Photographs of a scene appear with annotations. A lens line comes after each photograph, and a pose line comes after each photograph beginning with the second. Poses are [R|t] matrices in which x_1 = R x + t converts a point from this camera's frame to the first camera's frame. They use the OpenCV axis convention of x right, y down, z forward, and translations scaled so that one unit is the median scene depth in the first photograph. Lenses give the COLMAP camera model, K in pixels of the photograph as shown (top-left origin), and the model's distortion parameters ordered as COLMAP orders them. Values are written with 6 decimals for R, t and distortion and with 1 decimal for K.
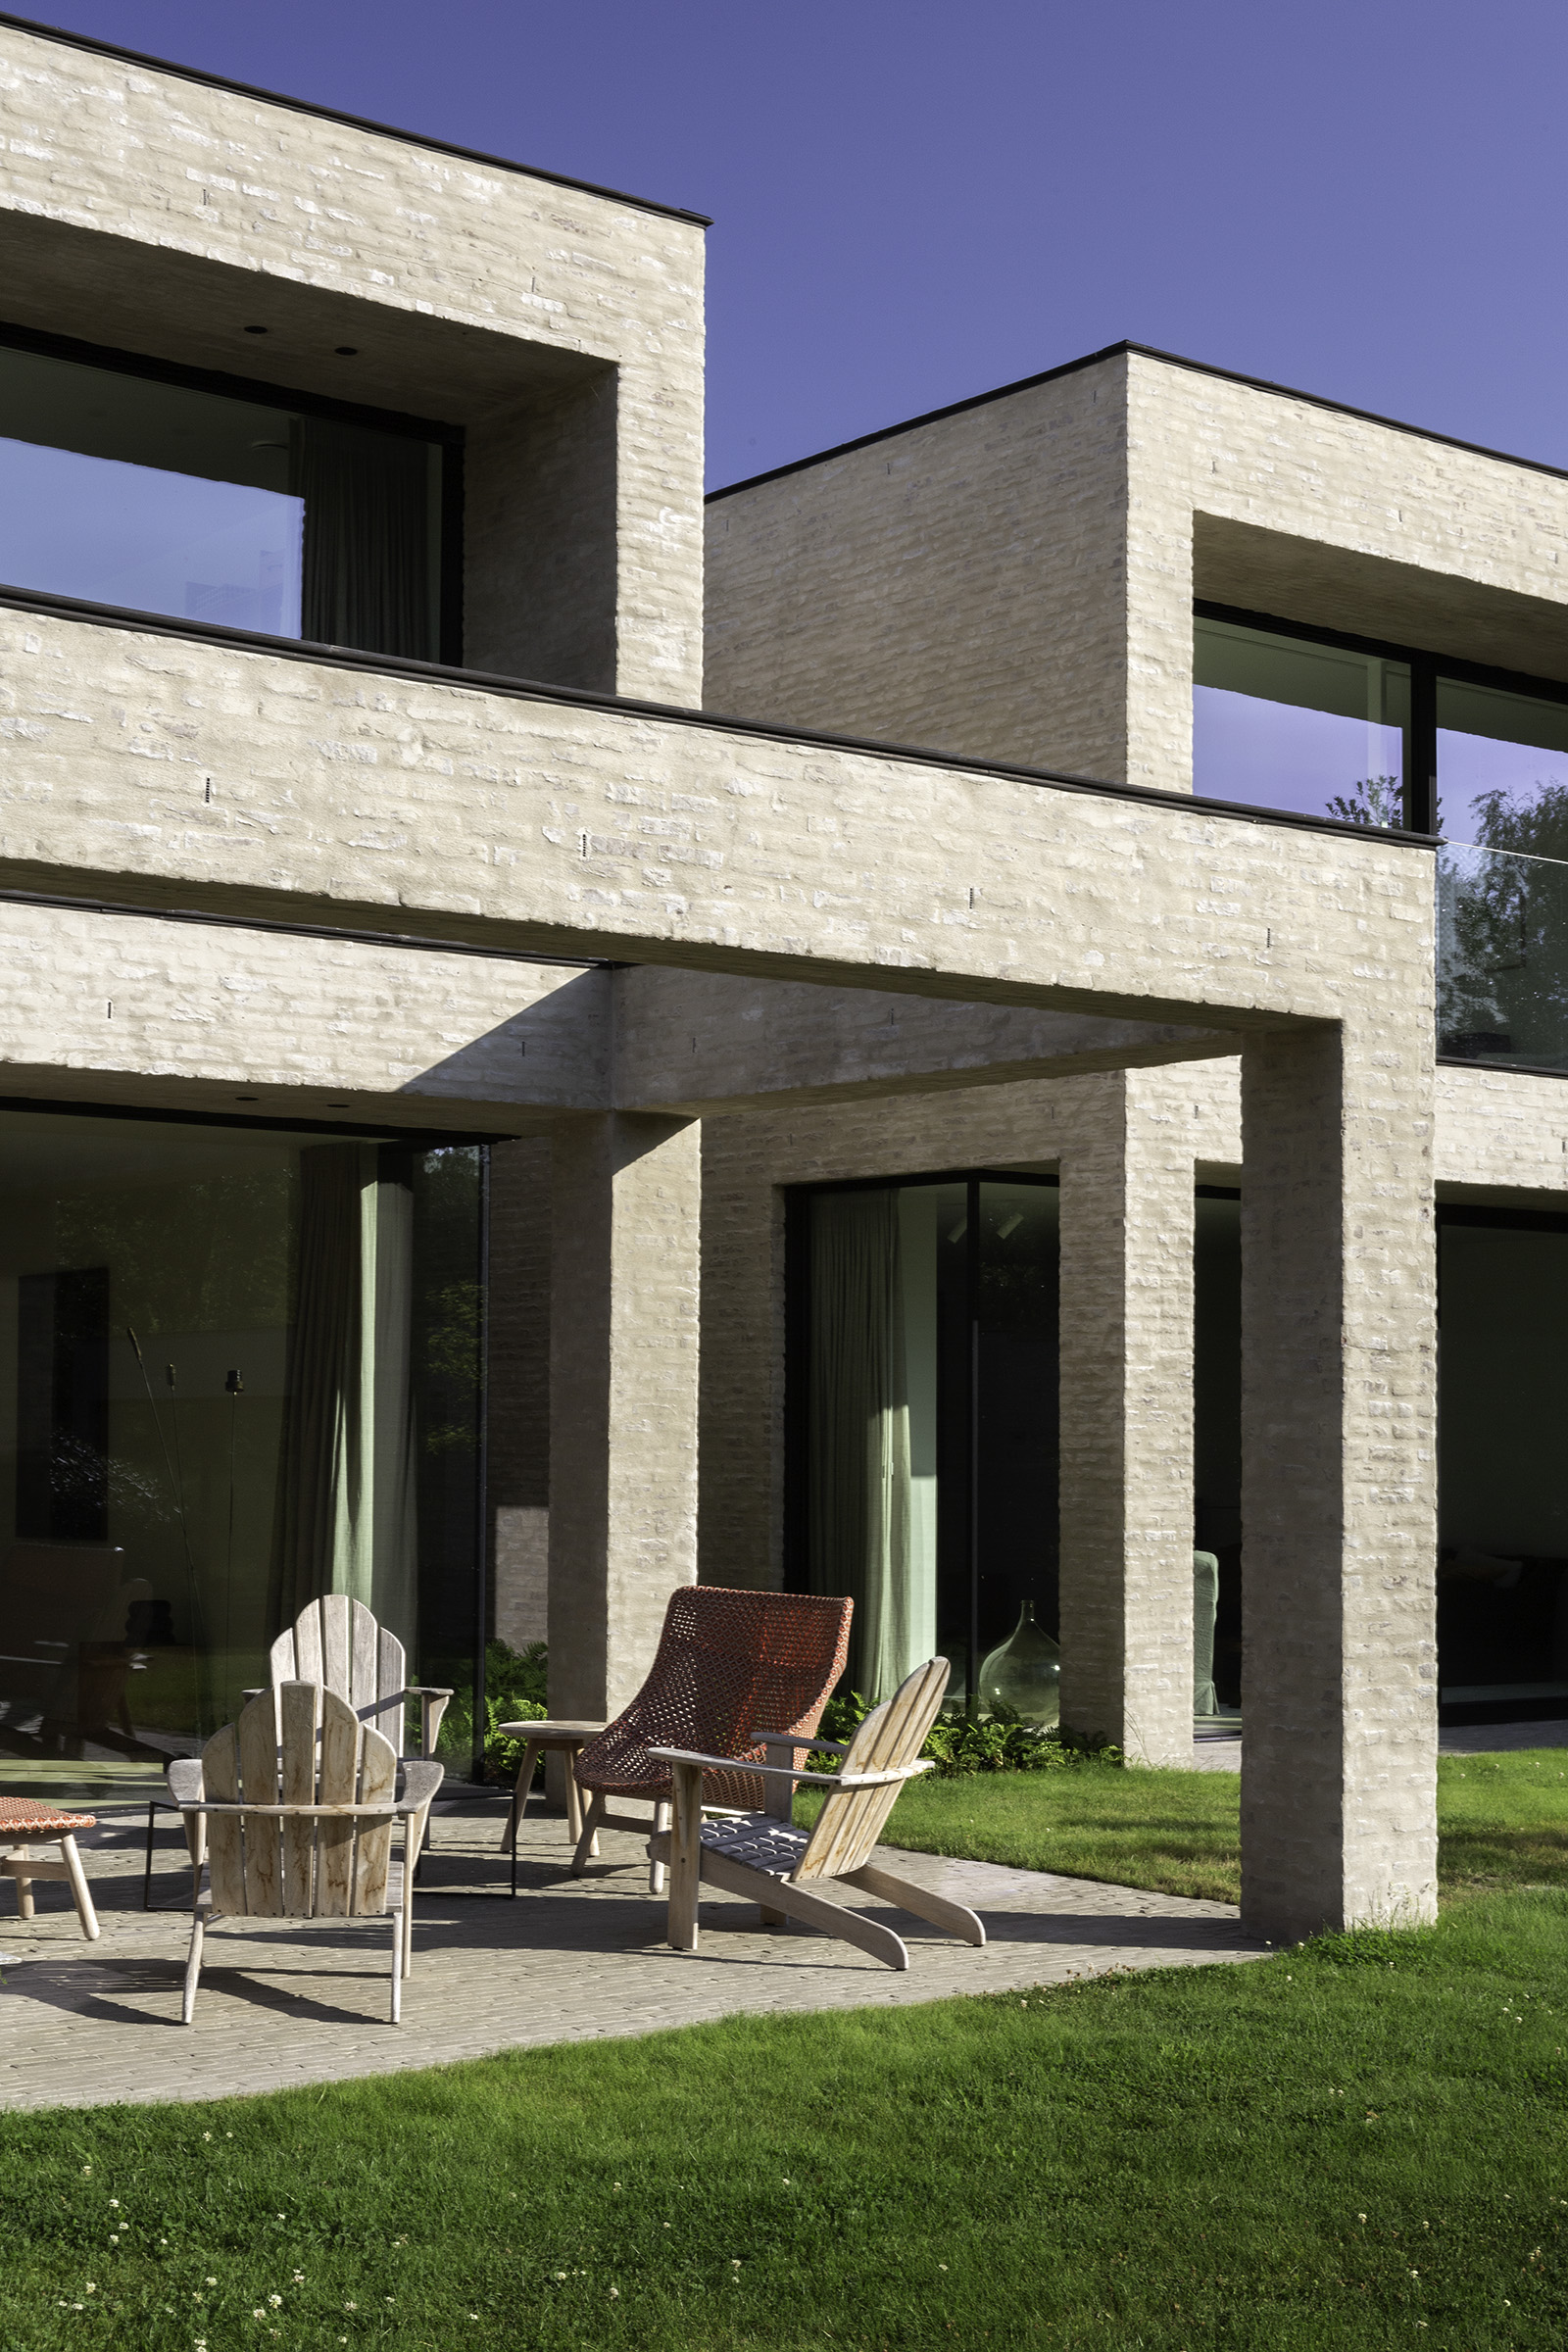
lens RADIAL K [[3188.7, 0, 829.0], [0, 3188.7, 1244.4], [0, 0, 1]] dist [-0.002013, 0.000000]
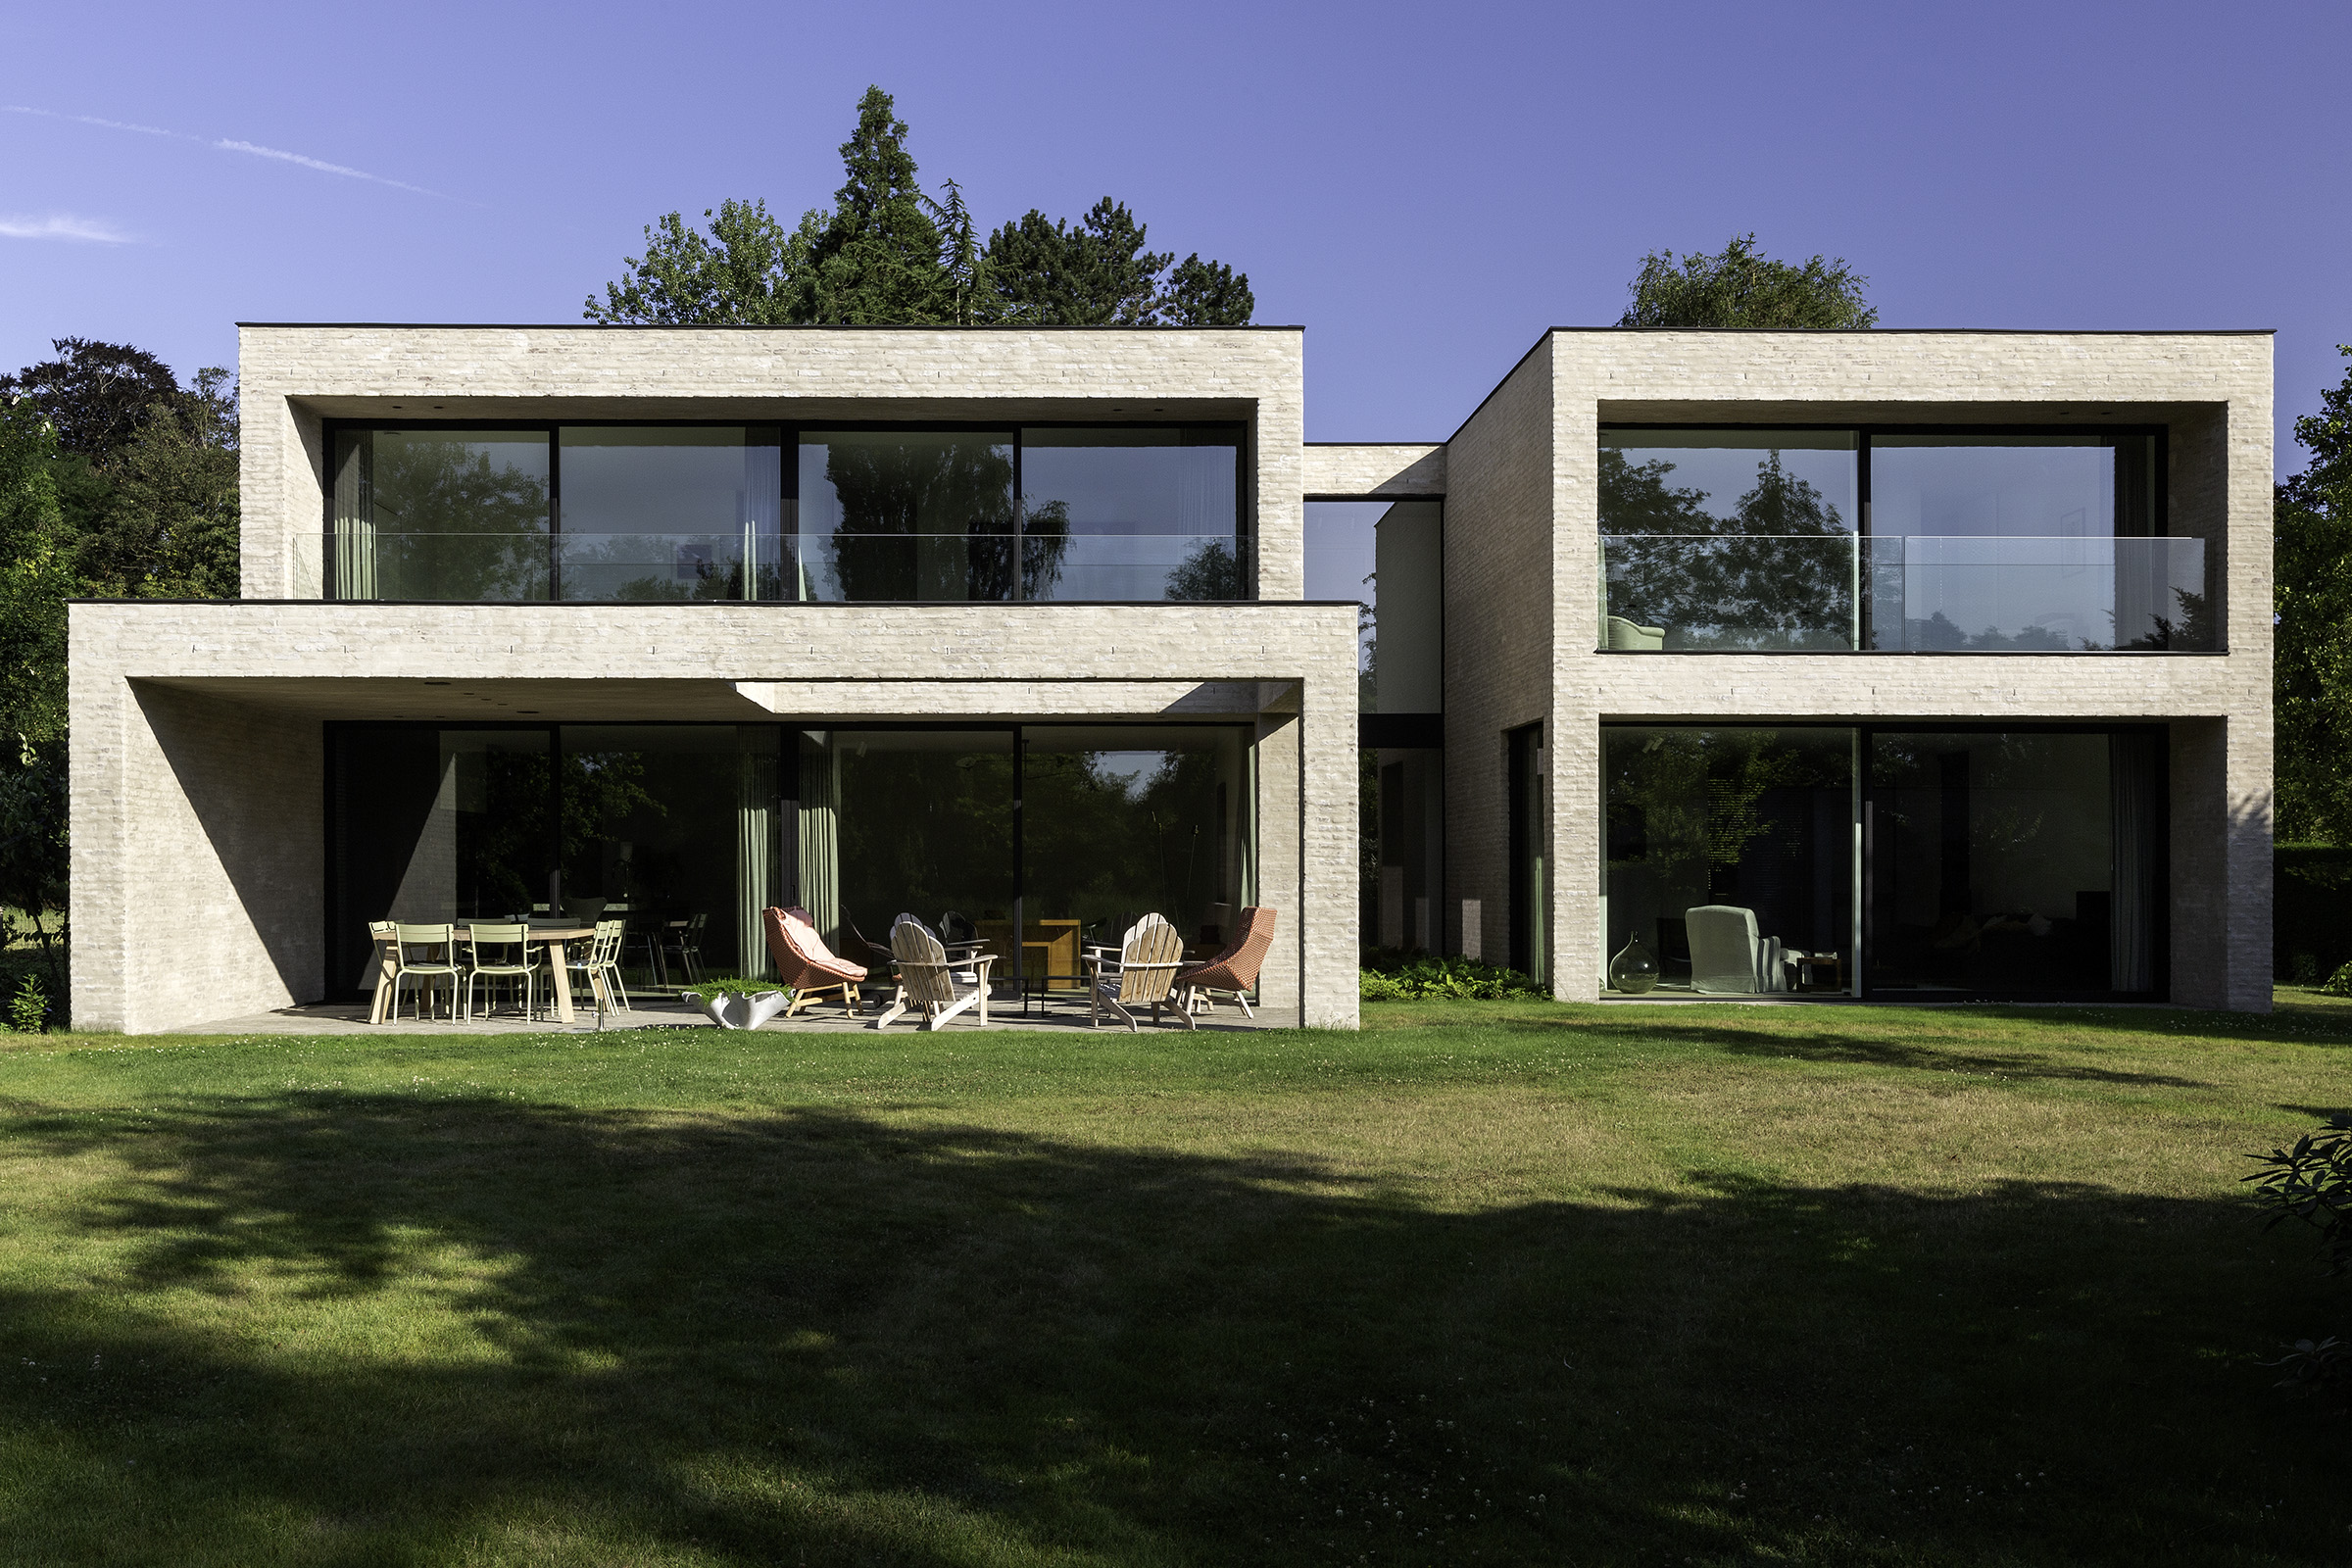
lens RADIAL K [[2186.9, 0, 1166.2], [0, 2186.9, 805.7], [0, 0, 1]] dist [-0.028324, 0.008755]
pose [[0.816922, -0.028331, -0.576051, 1.060988], [0.042121, 0.999056, 0.010598, 0.009481], [0.575207, -0.032922, 0.817345, -0.500519]]
